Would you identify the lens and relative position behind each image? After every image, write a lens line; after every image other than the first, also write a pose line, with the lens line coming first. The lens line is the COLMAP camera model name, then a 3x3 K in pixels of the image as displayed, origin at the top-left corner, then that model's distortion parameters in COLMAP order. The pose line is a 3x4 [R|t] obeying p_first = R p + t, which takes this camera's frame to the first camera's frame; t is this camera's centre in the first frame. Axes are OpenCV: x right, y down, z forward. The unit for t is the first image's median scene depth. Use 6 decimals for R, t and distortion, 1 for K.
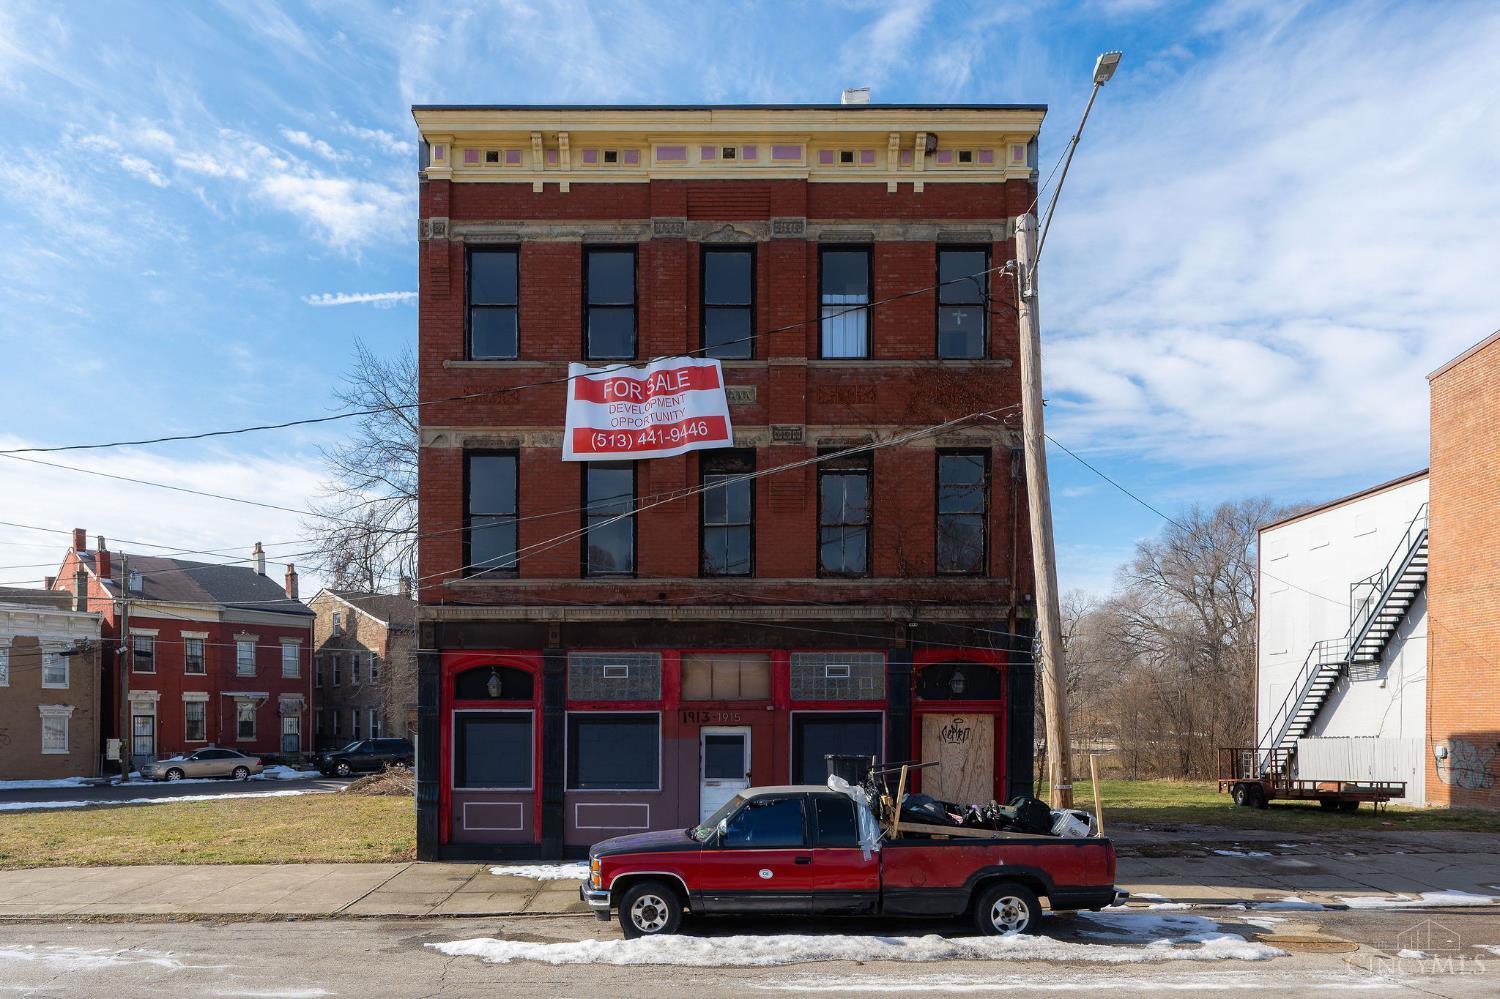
lens RADIAL K [[923.8, 0, 749.6], [0, 923.8, 579.5], [0, 0, 1]] dist [-0.001896, -0.000890]
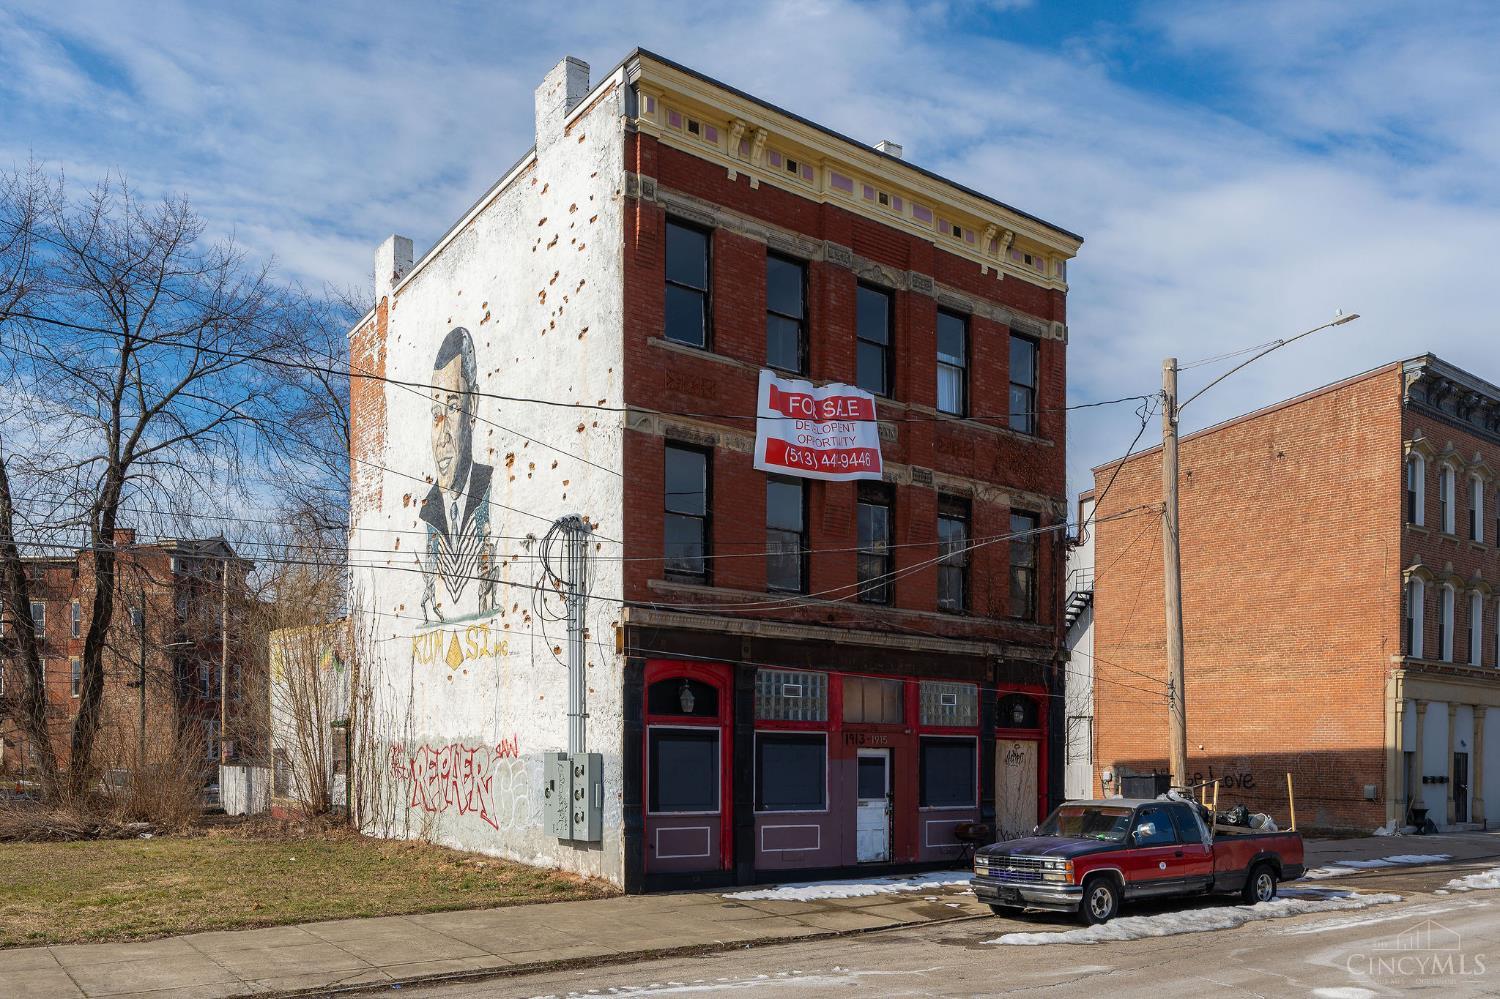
lens RADIAL K [[1192.9, 0, 750.0], [0, 1192.9, 499.5], [0, 0, 1]] dist [0.000803, -0.001260]
pose [[0.792214, 0.139177, 0.594161, -0.949978], [-0.111427, 0.990267, -0.083393, 0.008221], [-0.599985, -0.000140, 0.800012, 0.003876]]
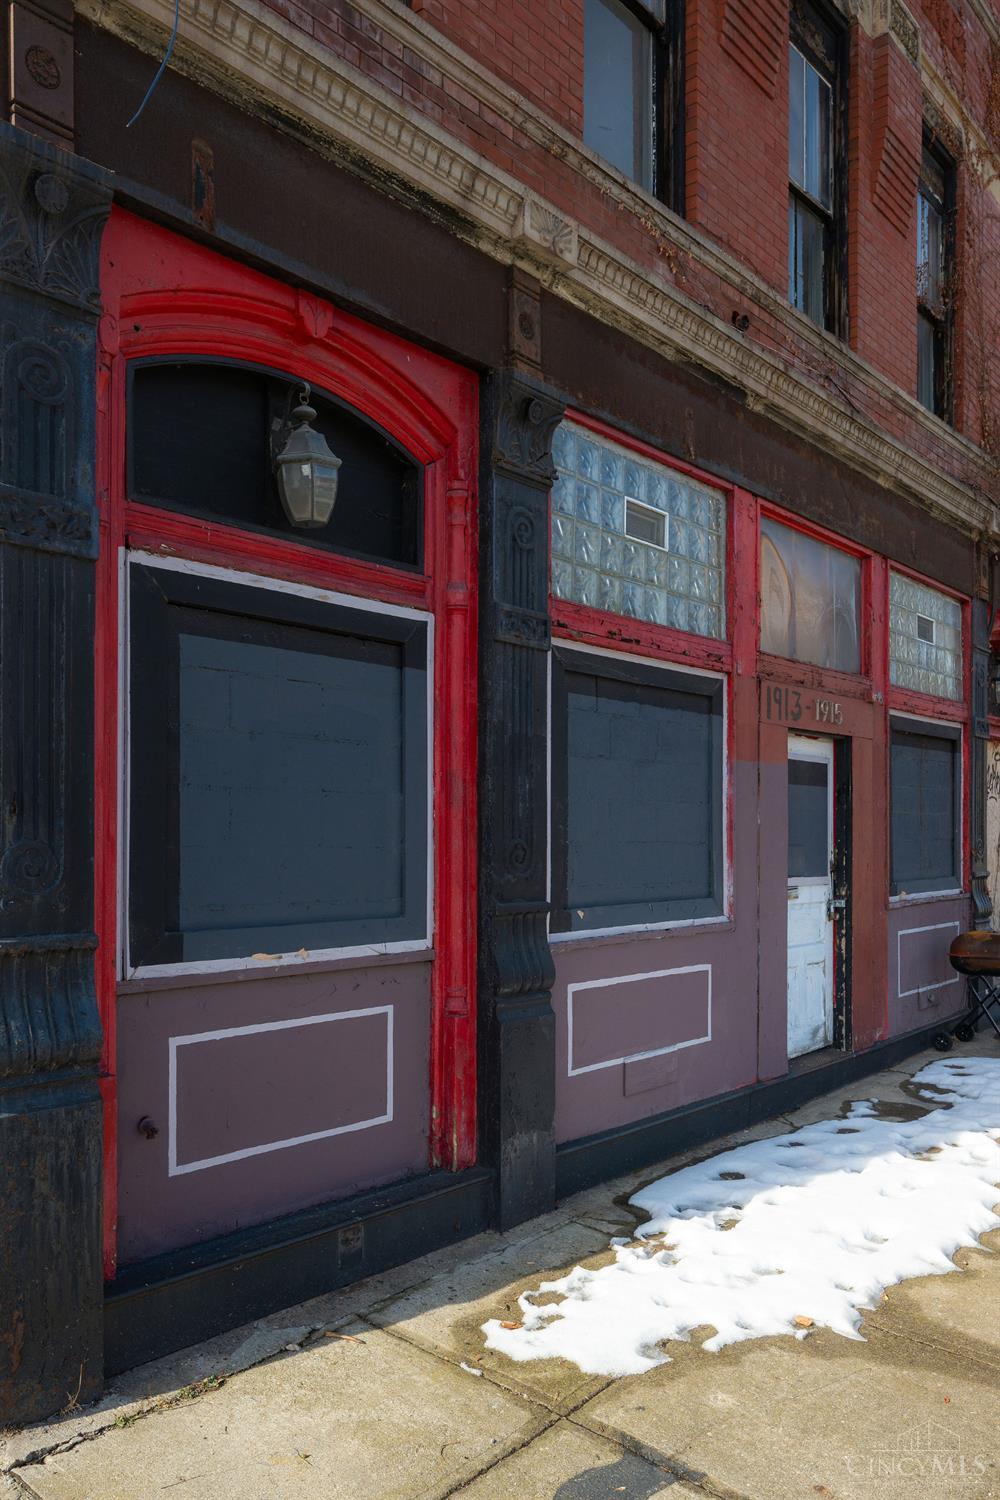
lens RADIAL K [[1156.1, 0, 500.0], [0, 1156.1, 750.0], [0, 0, 1]] dist [0.002197, 0.001243]
pose [[0.646258, 0.056495, 0.761025, -0.437635], [-0.131696, 0.990550, 0.038301, 0.158826], [-0.751670, -0.124976, 0.647591, 0.775114]]
